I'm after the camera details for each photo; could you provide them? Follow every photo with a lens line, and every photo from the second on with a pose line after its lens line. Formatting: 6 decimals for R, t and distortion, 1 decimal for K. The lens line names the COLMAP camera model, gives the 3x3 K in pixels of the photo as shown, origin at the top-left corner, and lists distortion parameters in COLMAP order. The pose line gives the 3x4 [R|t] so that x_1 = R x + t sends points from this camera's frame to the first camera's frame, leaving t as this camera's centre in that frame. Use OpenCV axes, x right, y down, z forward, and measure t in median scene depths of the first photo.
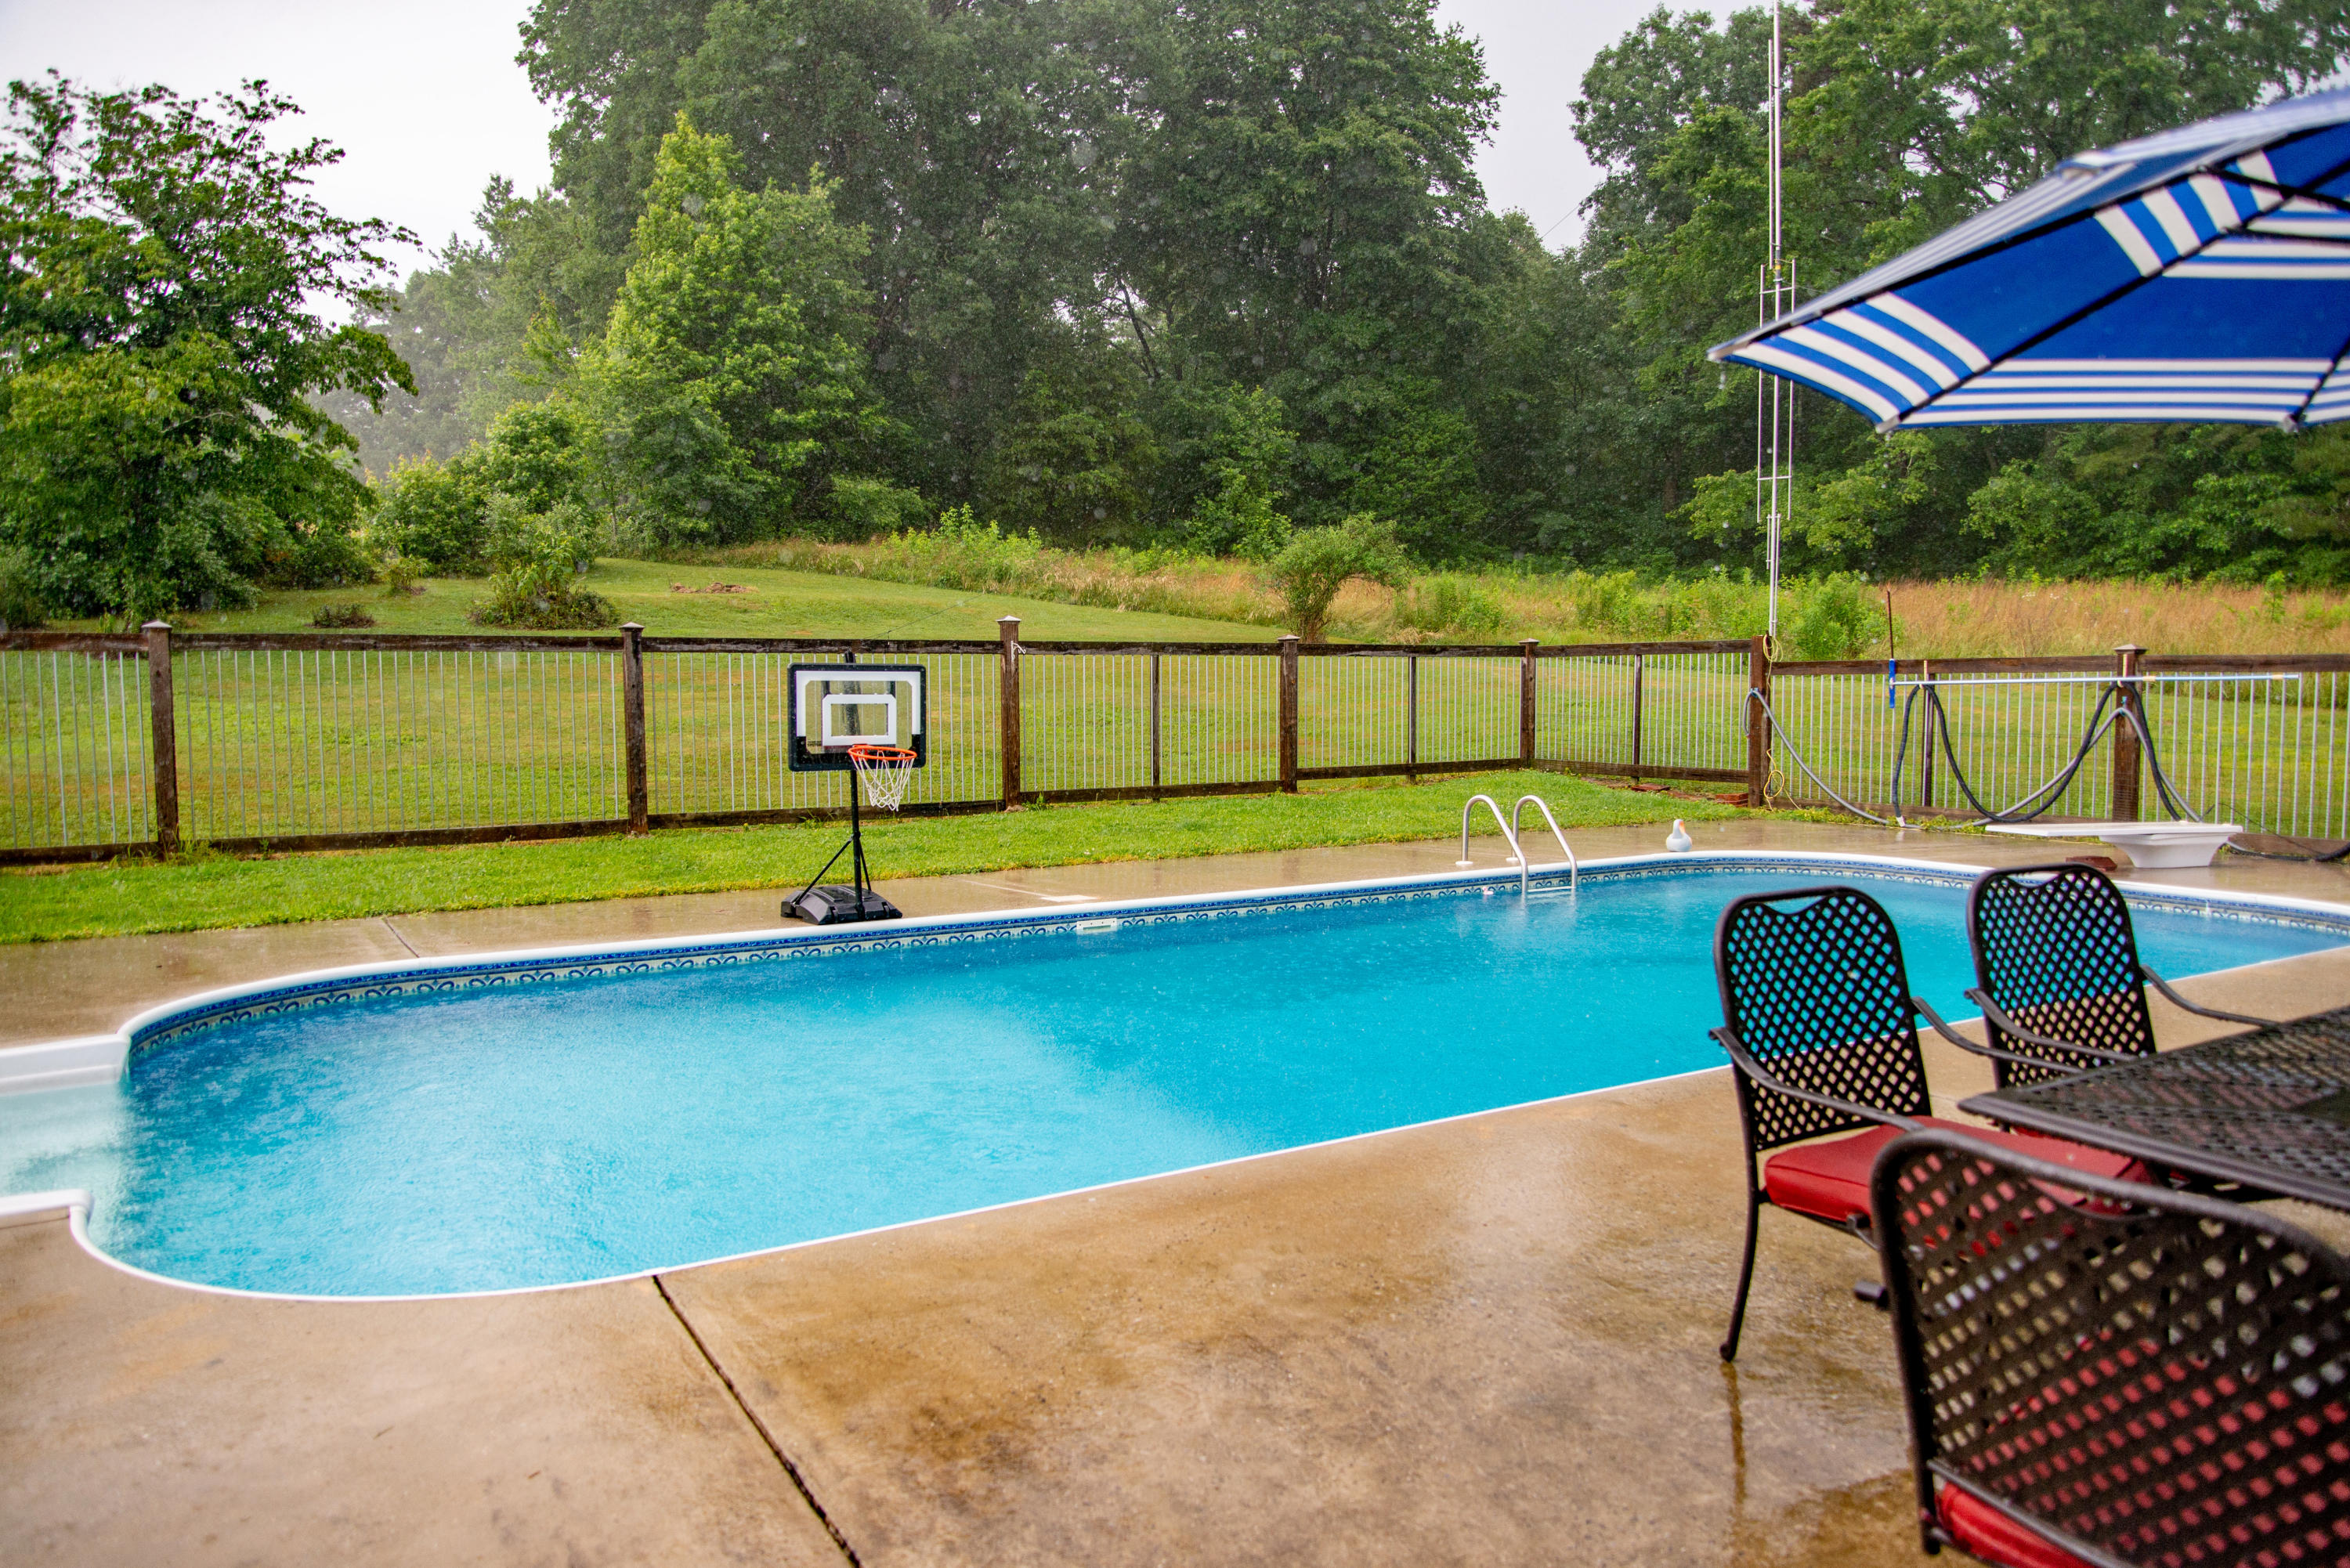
lens RADIAL K [[1584.2, 0, 1183.4], [0, 1584.2, 792.0], [0, 0, 1]] dist [0.008461, -0.025507]
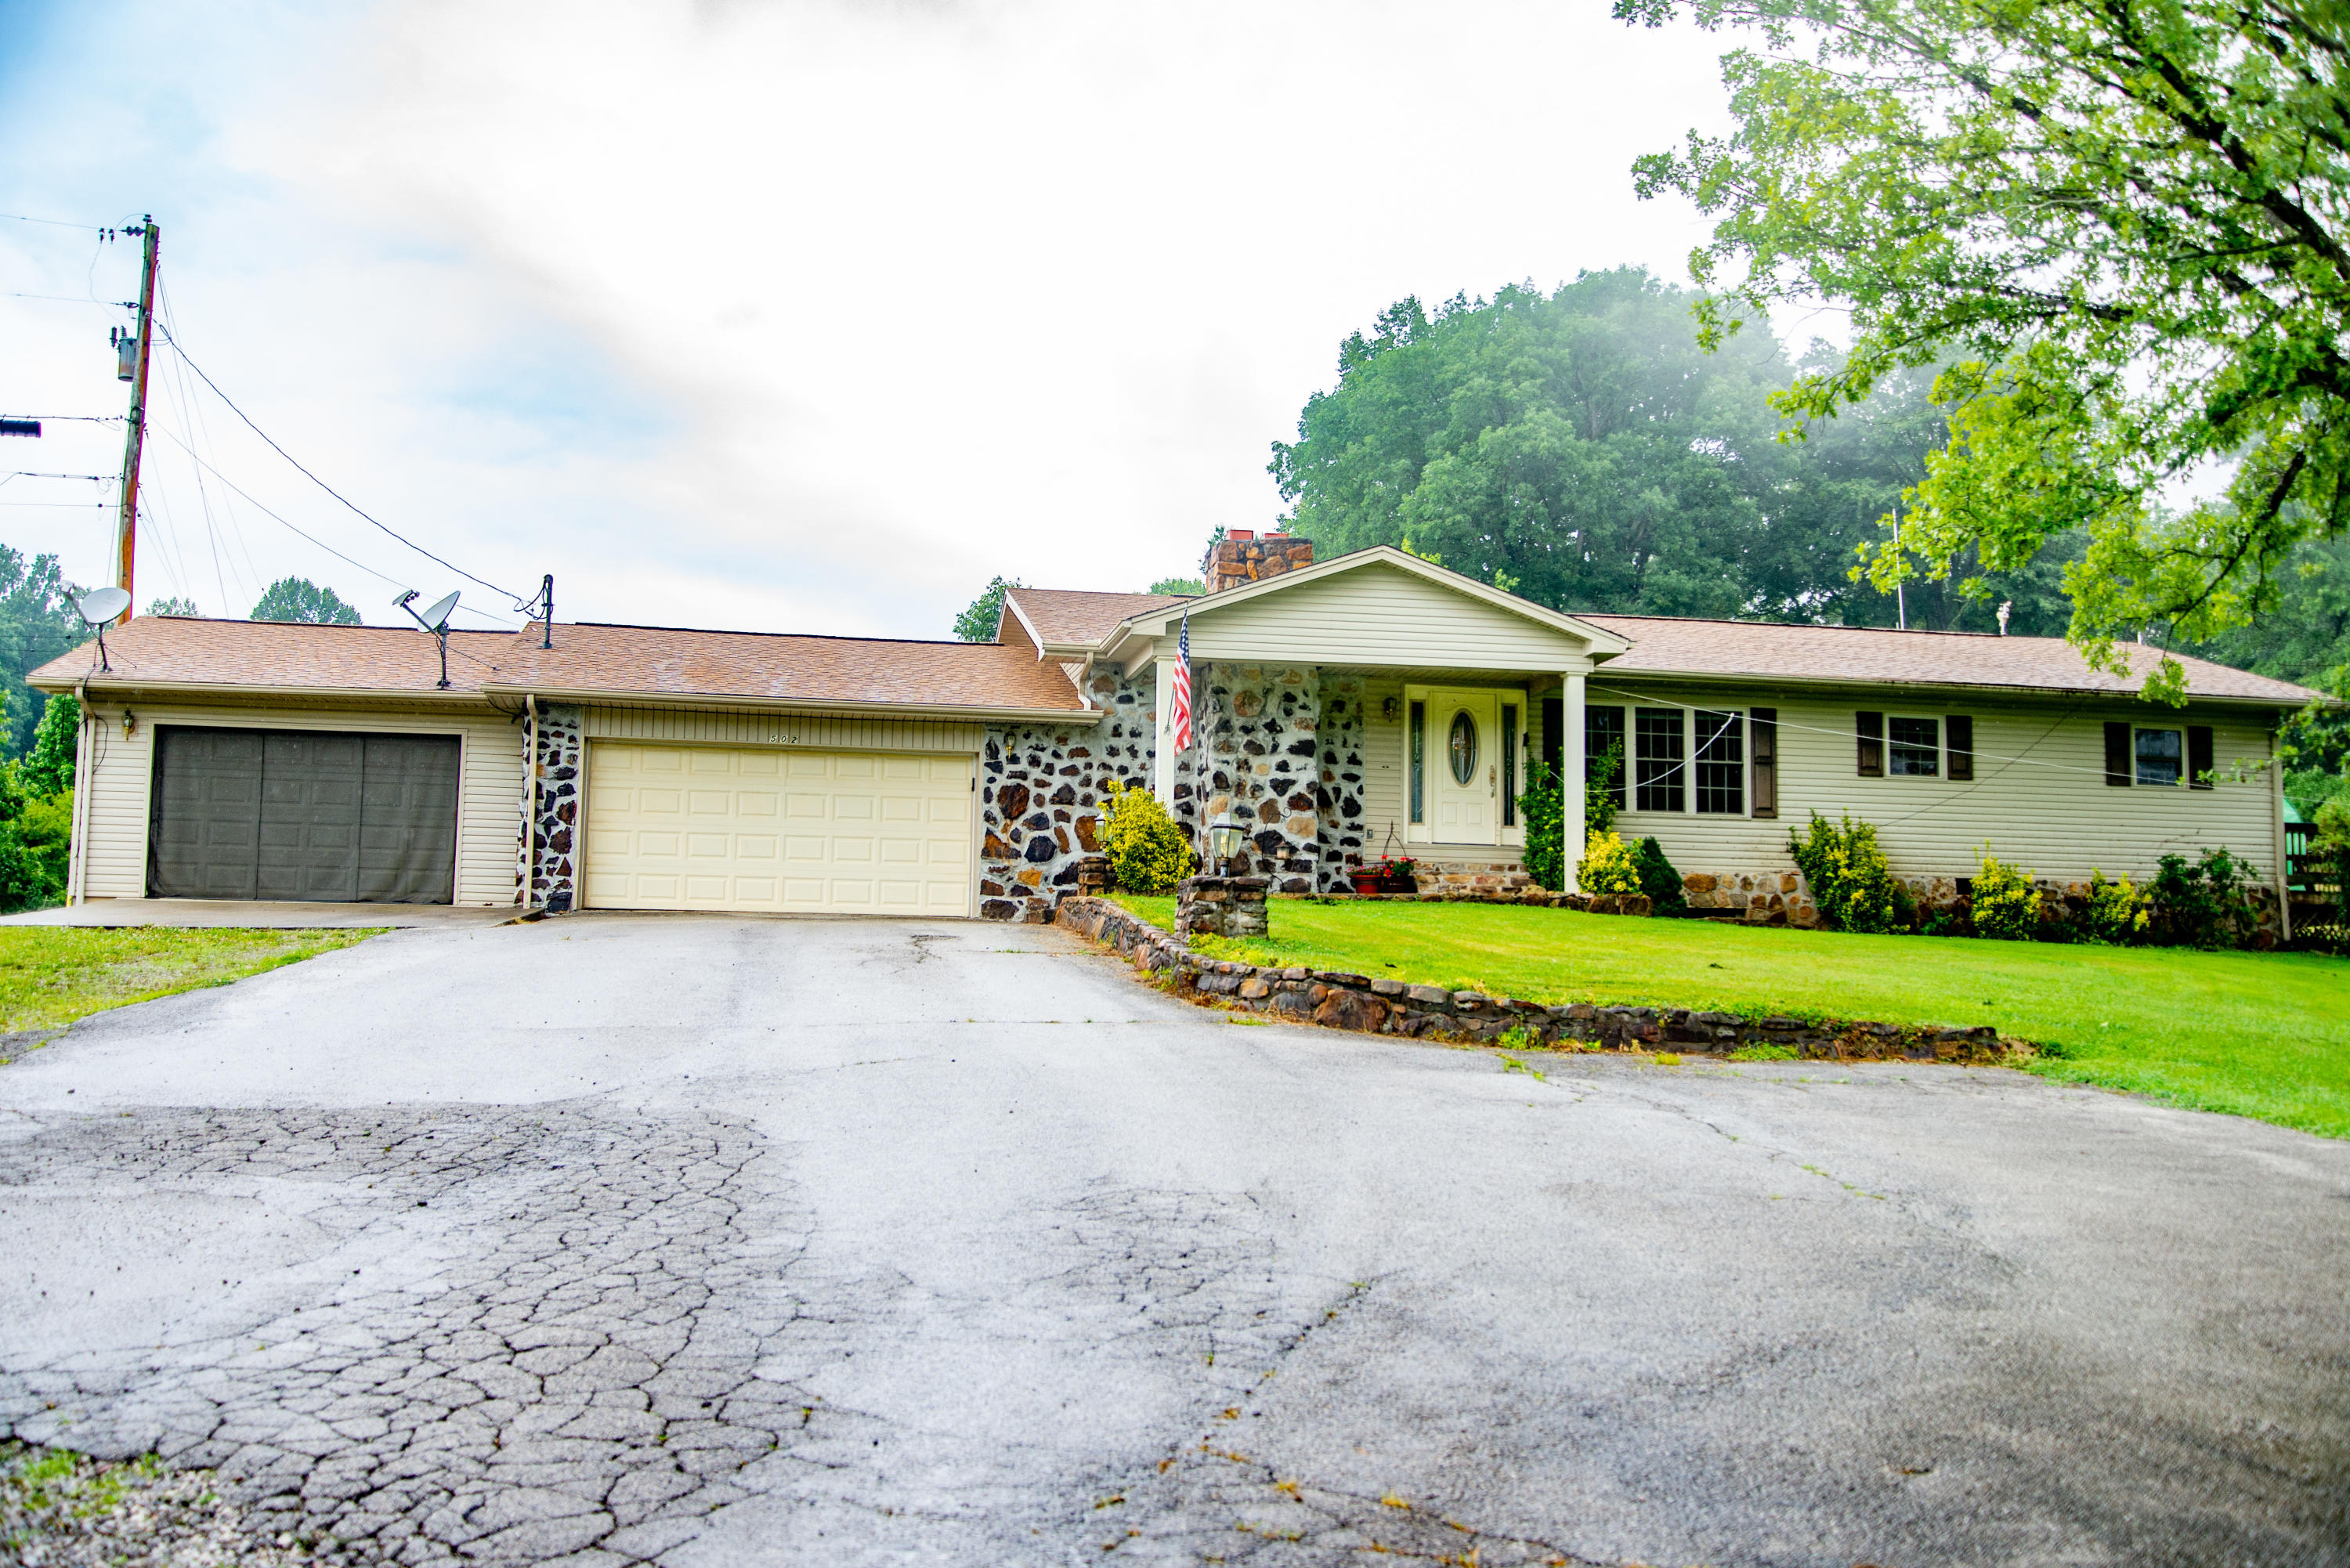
lens RADIAL K [[2327.0, 0, 1175.0], [0, 2327.0, 784.0], [0, 0, 1]] dist [-0.013150, -0.005241]
pose [[0.933452, -0.027817, -0.357623, 0.245636], [-0.039617, 0.982894, -0.179861, 0.175562], [0.356509, 0.182060, 0.916382, -1.018933]]
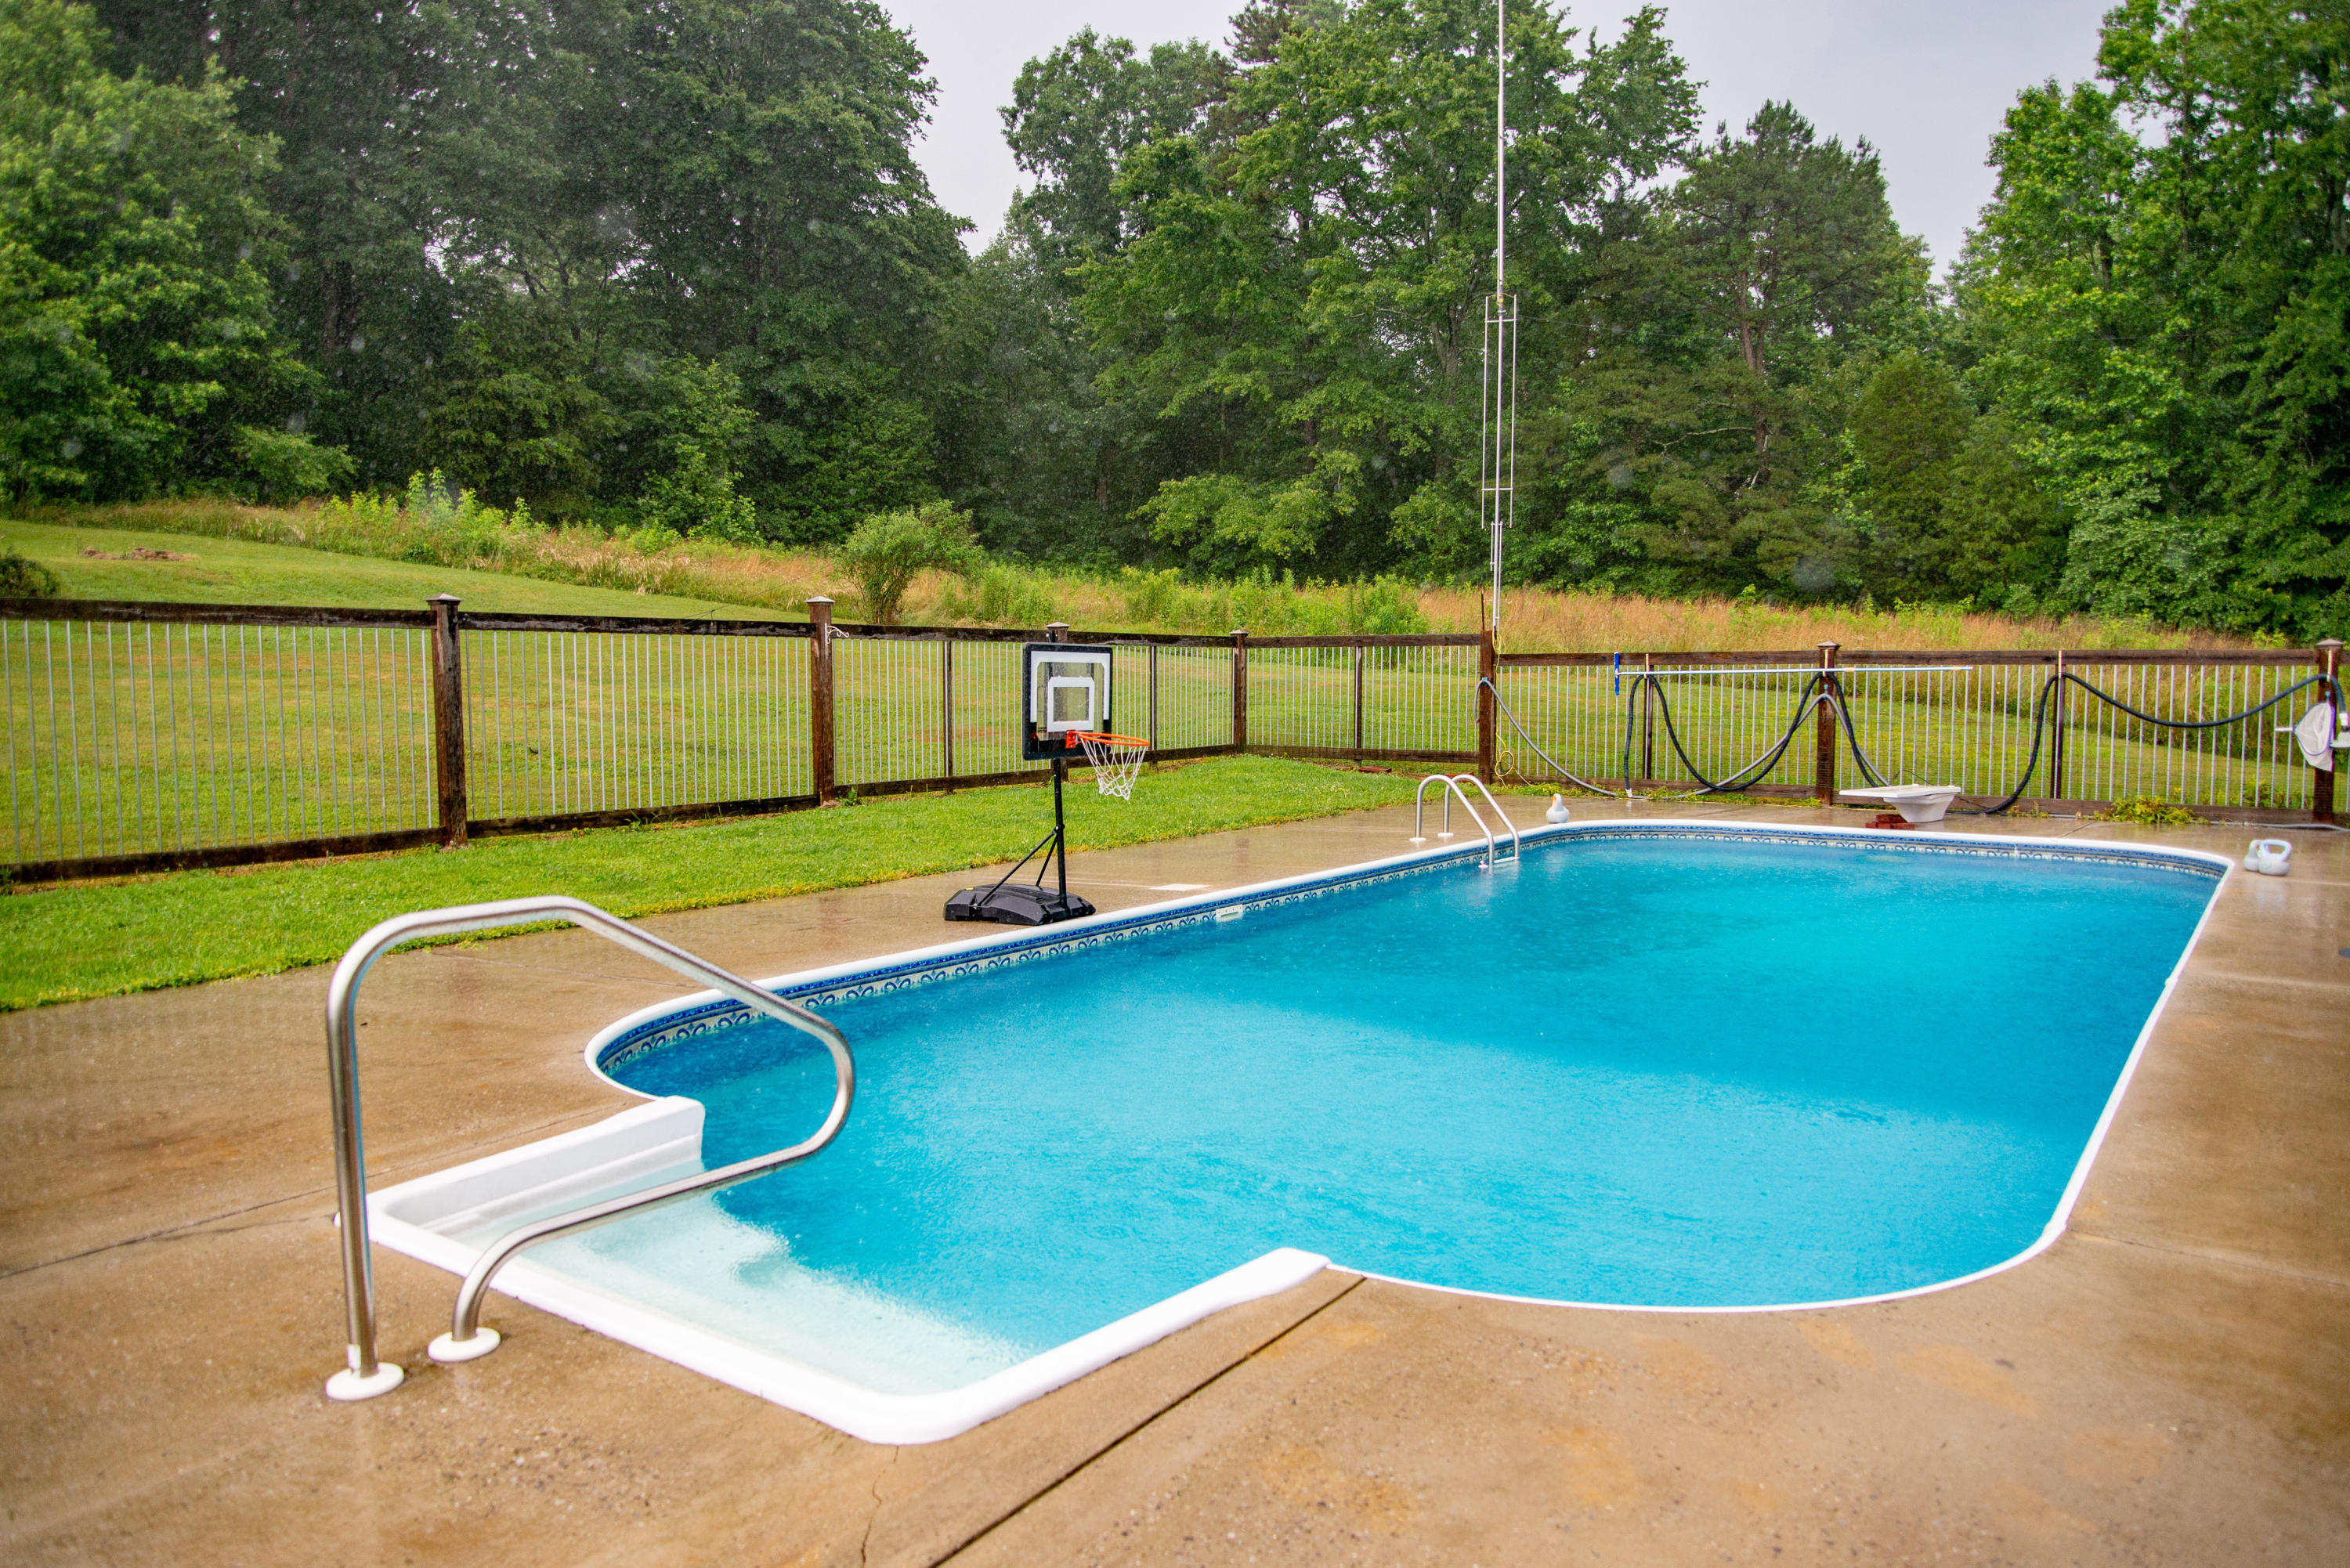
lens RADIAL K [[1584.2, 0, 1183.4], [0, 1584.2, 792.0], [0, 0, 1]] dist [0.008461, -0.025507]
pose [[0.917848, -0.024883, 0.396150, -0.102895], [0.023032, 0.999690, 0.009429, -0.000186], [-0.396262, 0.000470, 0.918137, 0.022926]]
